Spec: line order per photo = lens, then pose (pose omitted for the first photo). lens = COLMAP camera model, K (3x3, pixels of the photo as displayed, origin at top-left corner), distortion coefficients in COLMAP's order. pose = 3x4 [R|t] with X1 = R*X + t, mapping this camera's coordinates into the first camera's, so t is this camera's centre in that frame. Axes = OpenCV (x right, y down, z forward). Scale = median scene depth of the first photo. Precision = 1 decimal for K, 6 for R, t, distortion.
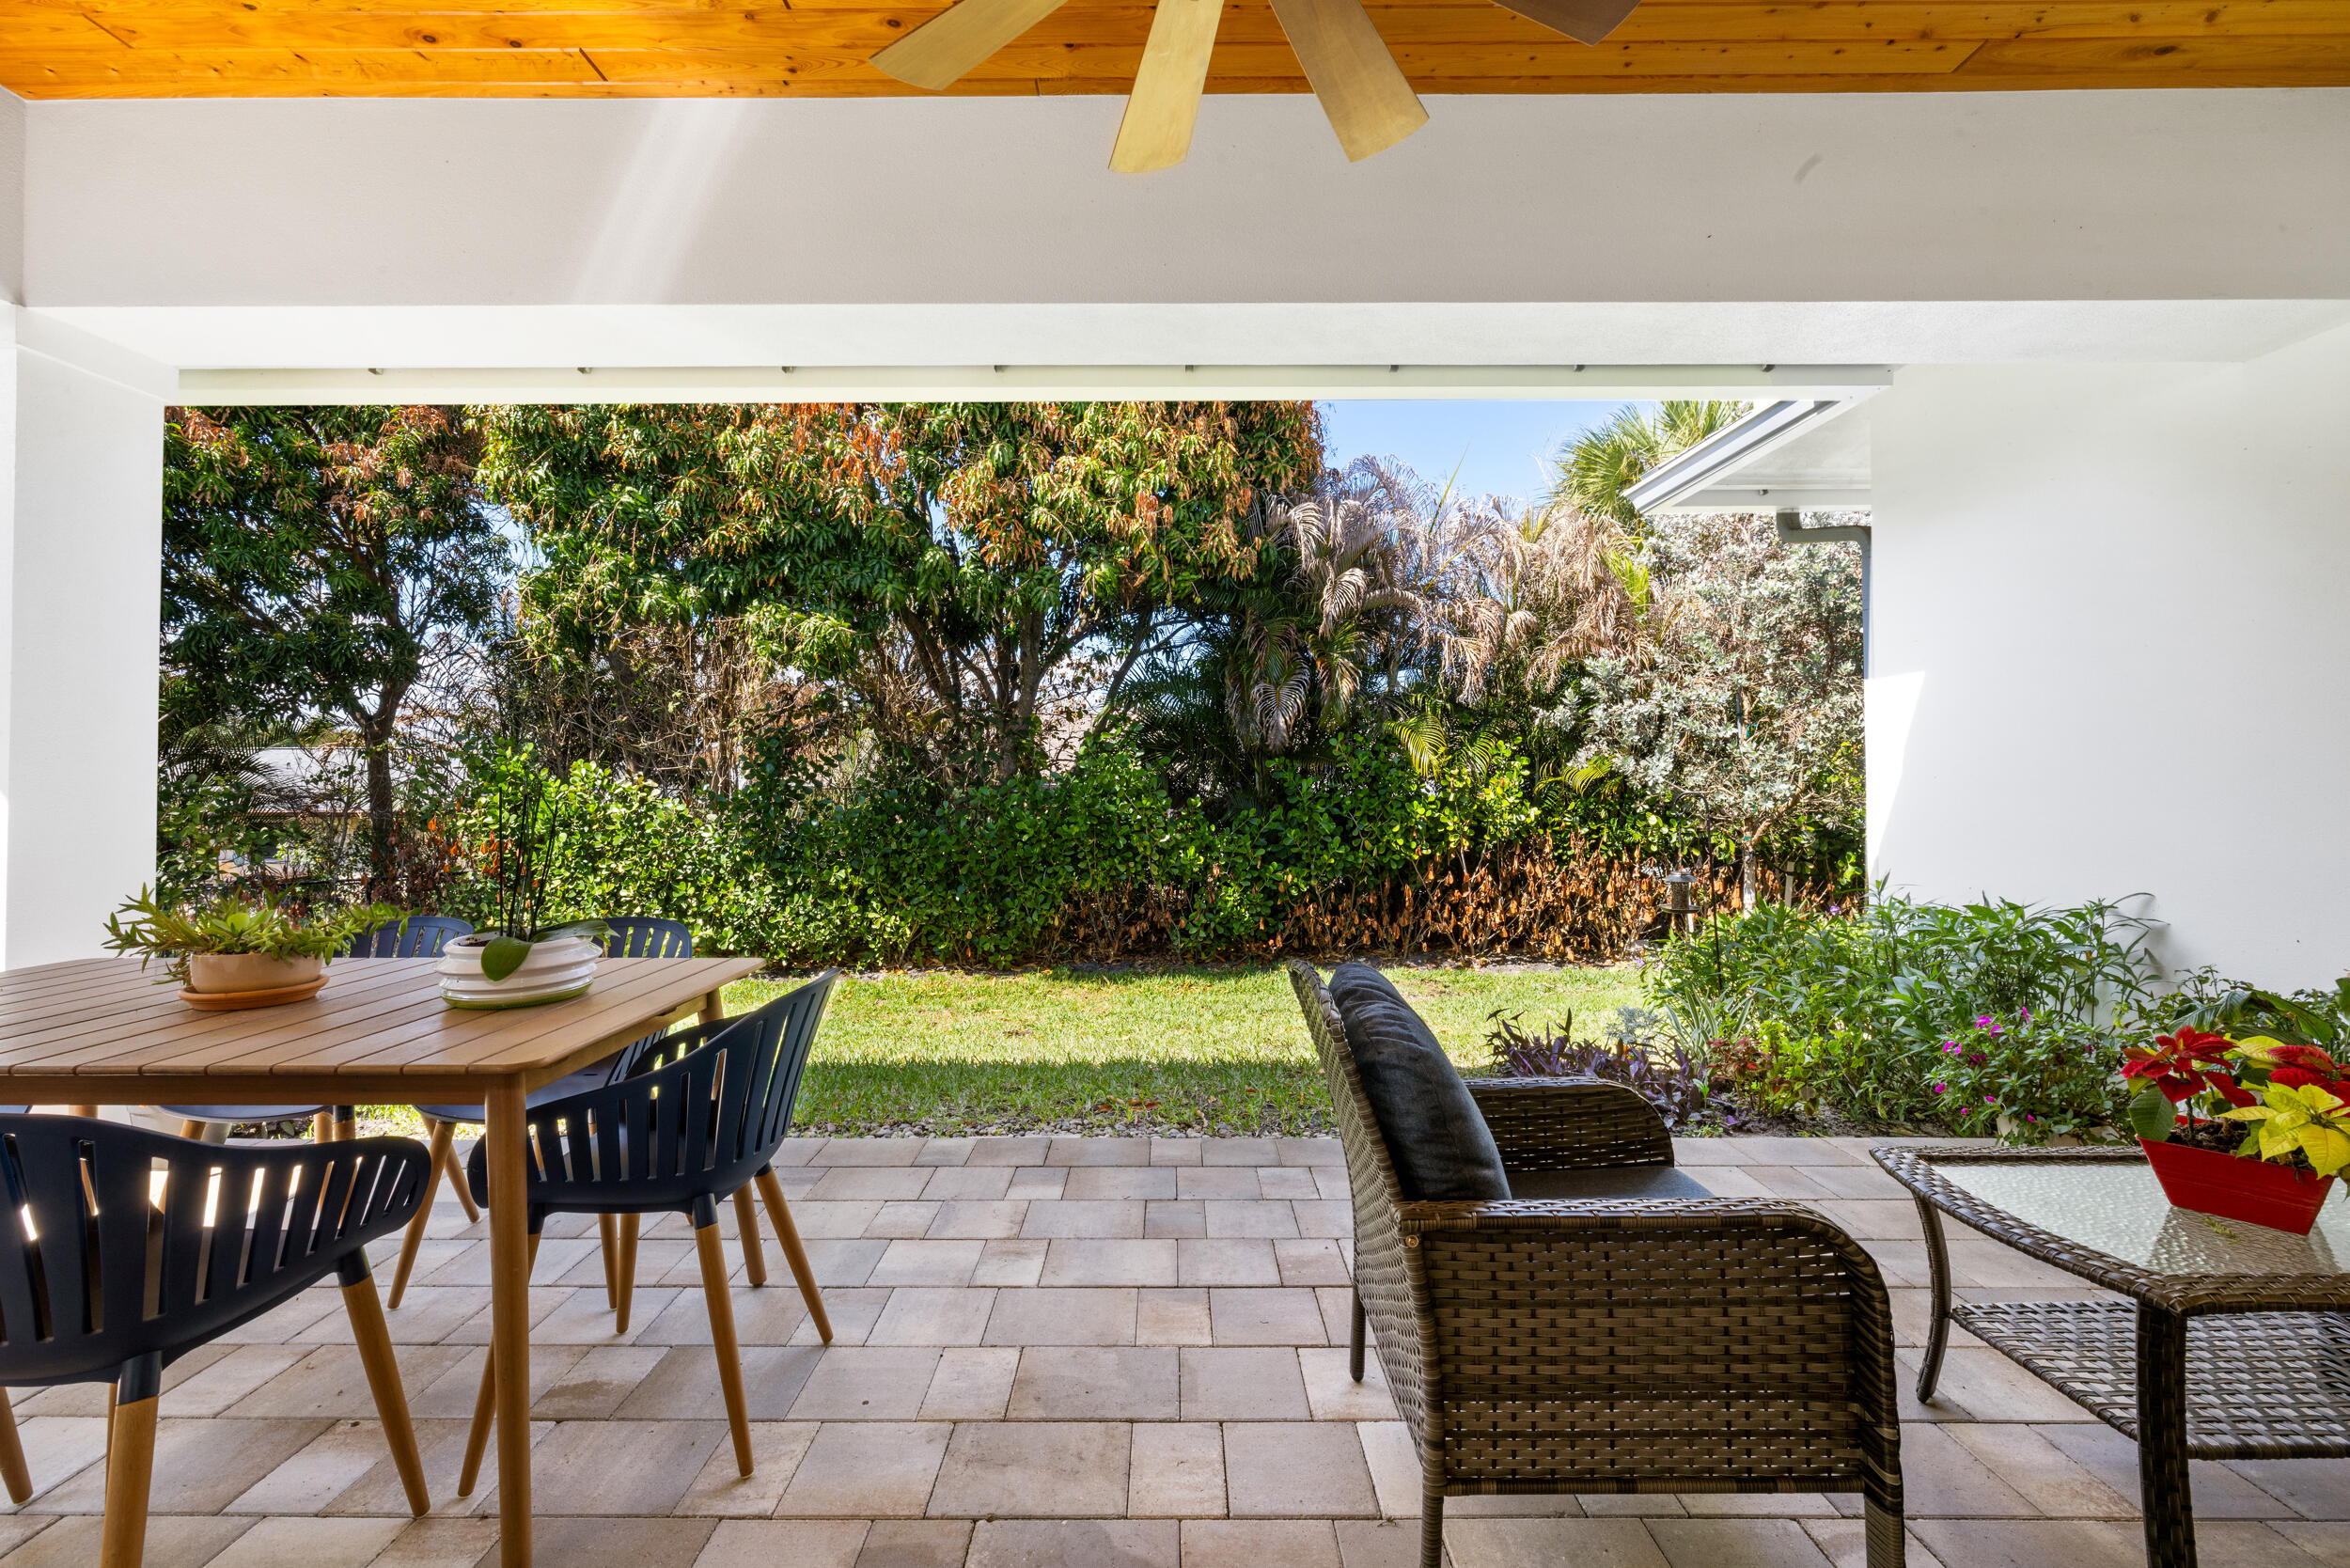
lens RADIAL K [[989.1, 0, 1170.4], [0, 989.1, 762.3], [0, 0, 1]] dist [-0.002414, -0.000149]
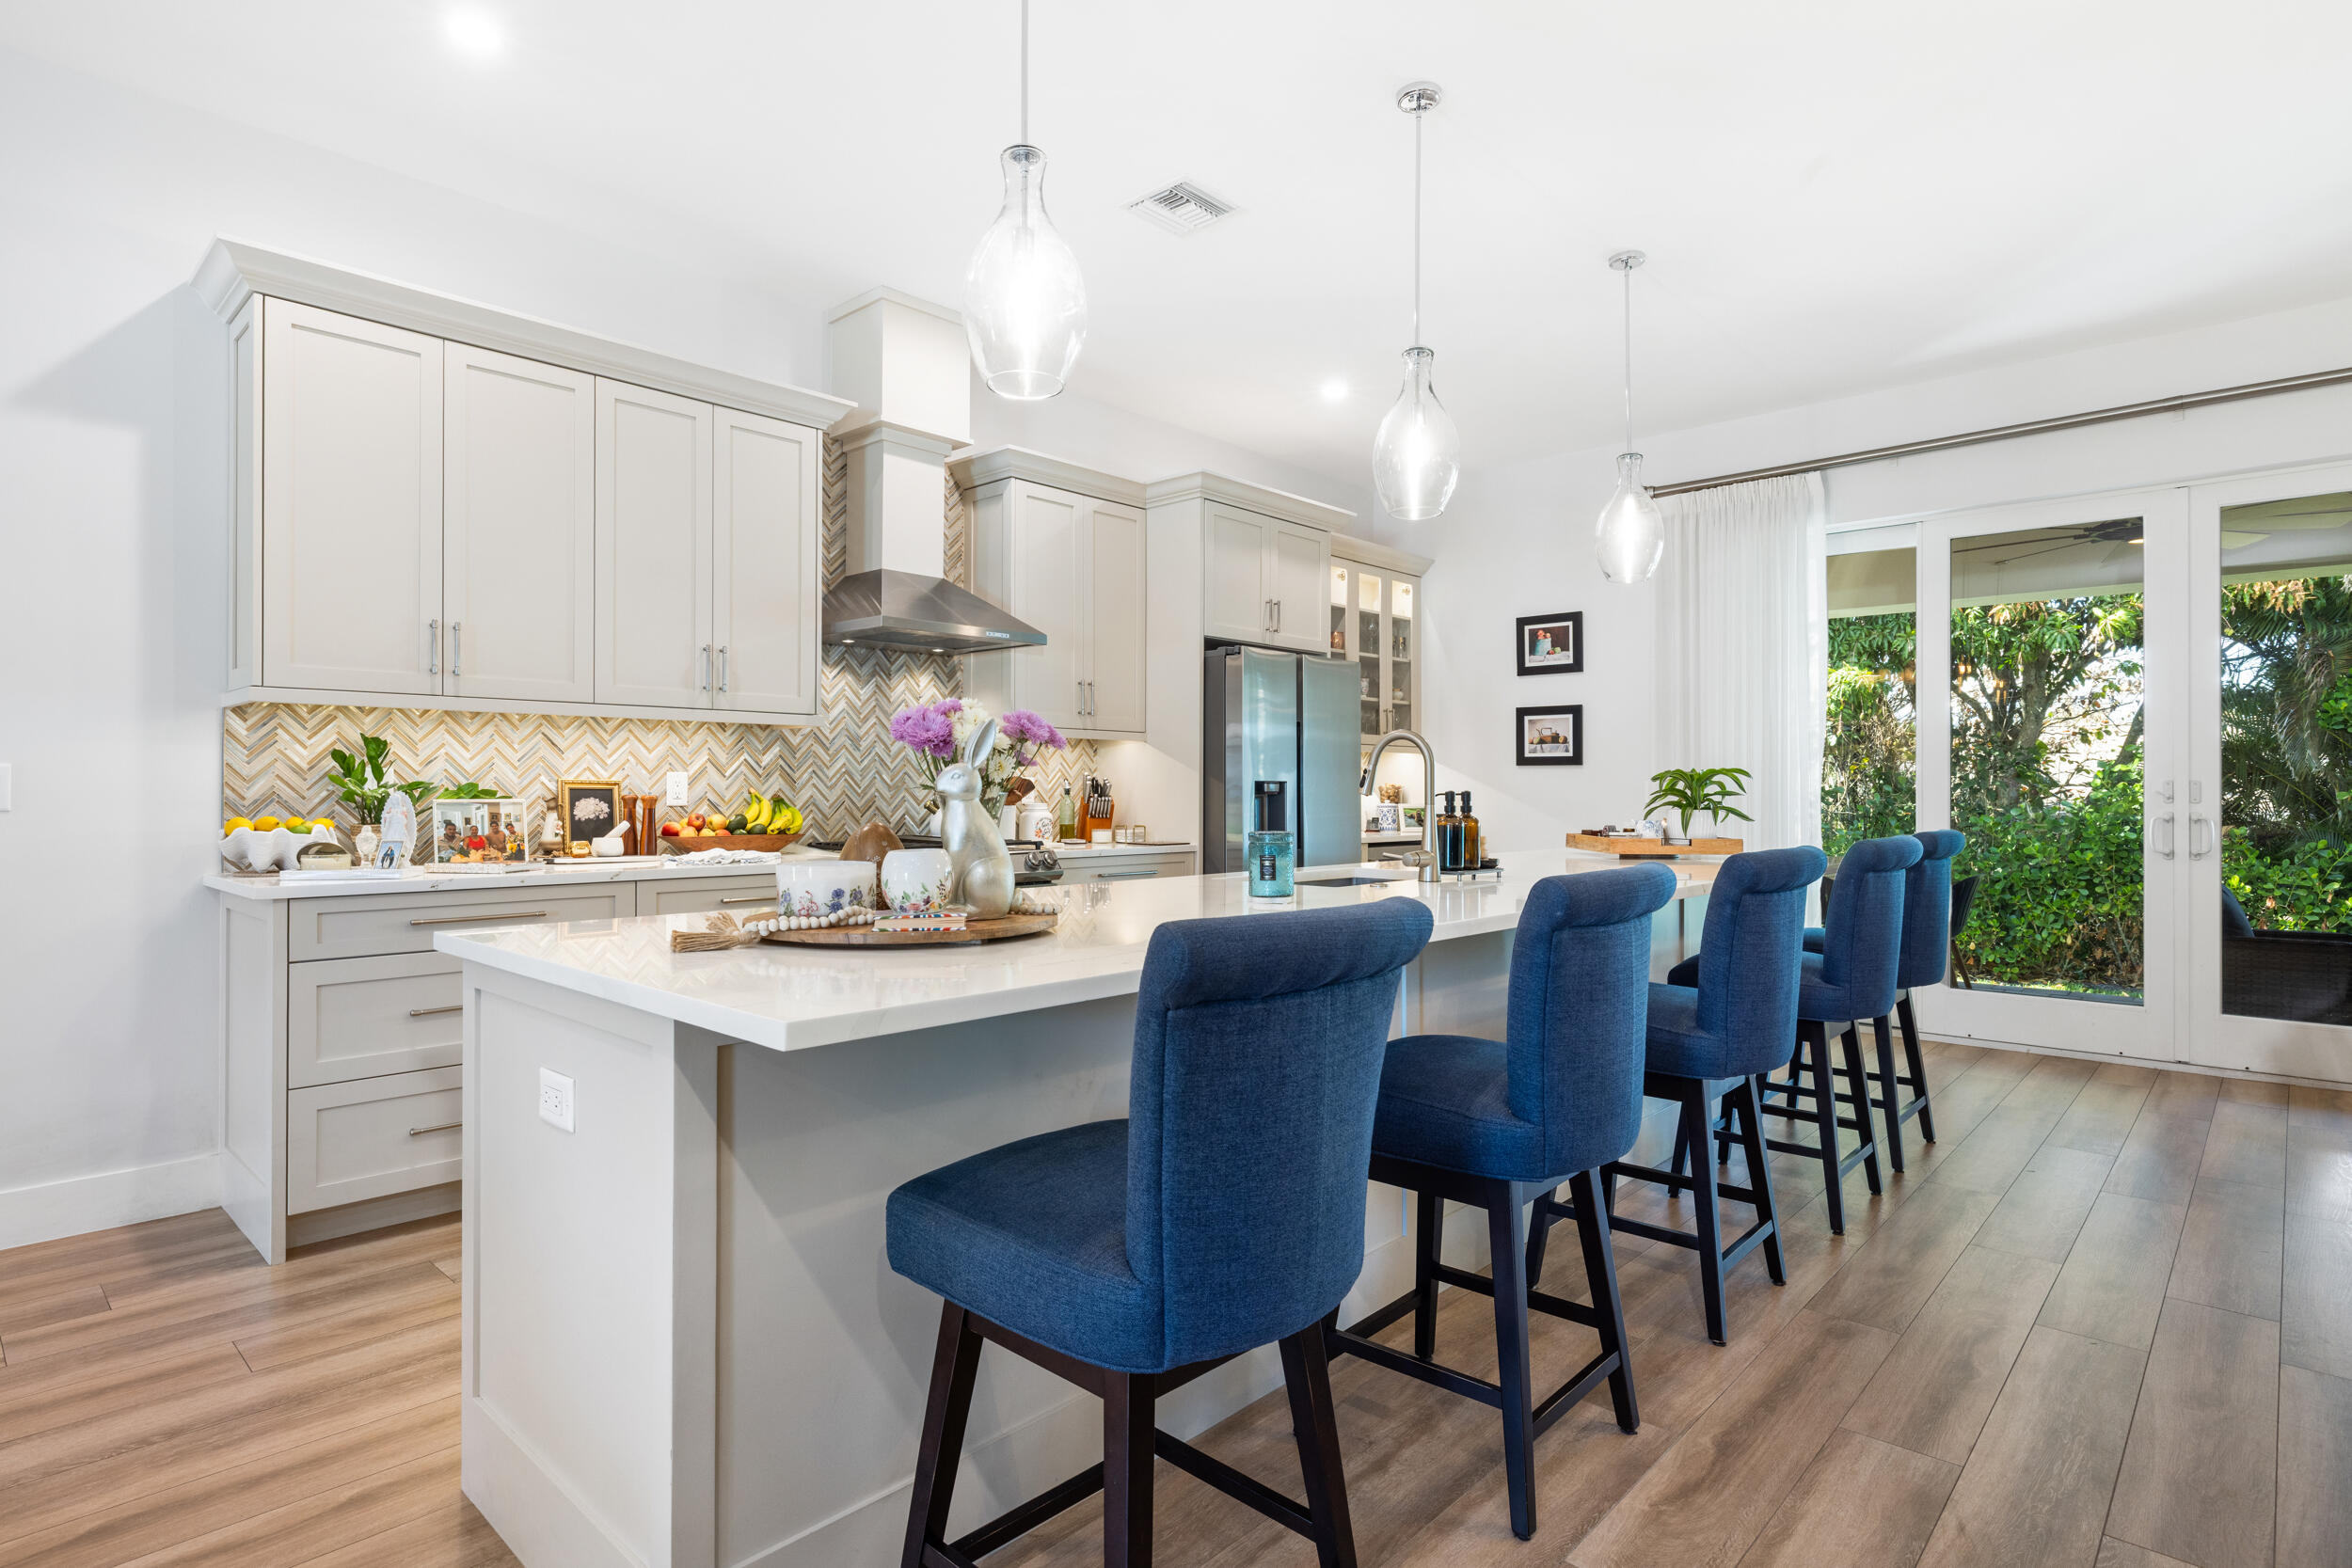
lens RADIAL K [[1203.5, 0, 1163.8], [0, 1203.5, 785.6], [0, 0, 1]] dist [-0.000407, 0.000003]
pose [[0.726560, -0.002326, -0.687099, 0.066523], [0.006181, 0.999976, 0.003151, -0.016485], [0.687075, -0.006536, 0.726557, -0.602738]]
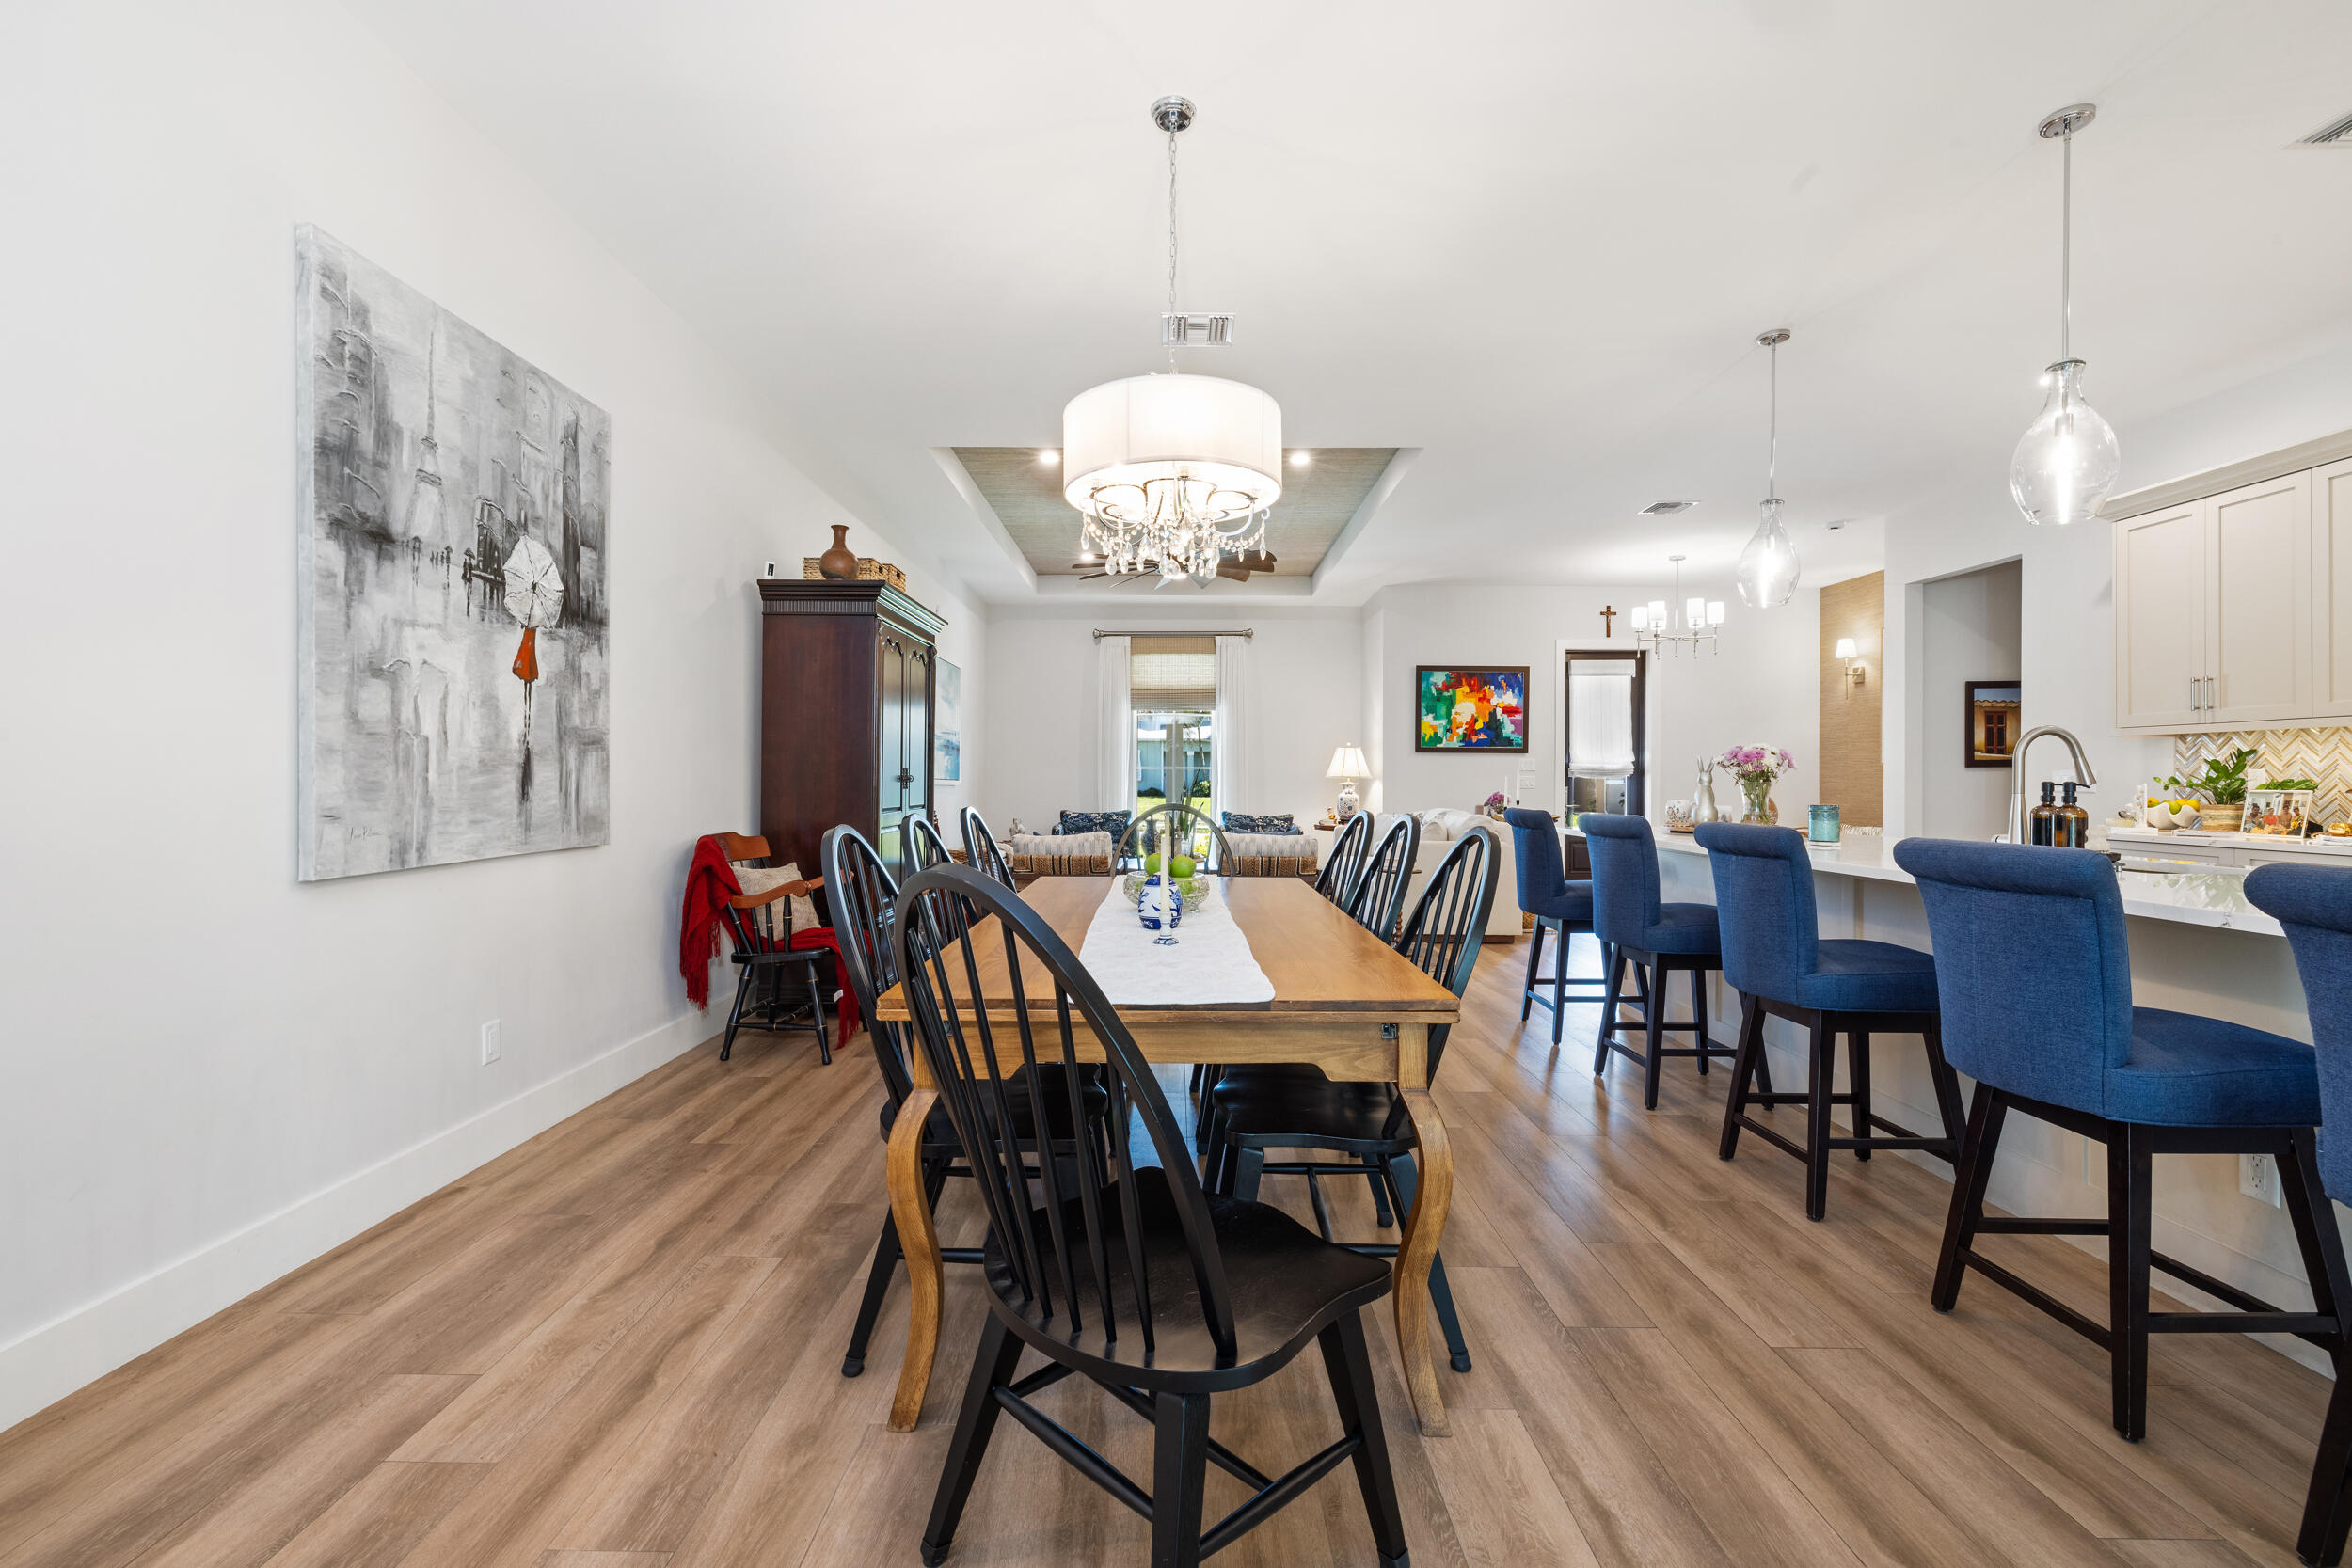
lens RADIAL K [[989.8, 0, 1171.4], [0, 989.8, 762.3], [0, 0, 1]] dist [-0.002414, -0.000149]
pose [[-0.999961, -0.005142, 0.007203, 0.139084], [-0.005342, 0.999595, -0.027943, -0.010297], [-0.007057, -0.027980, -0.999584, -0.074176]]
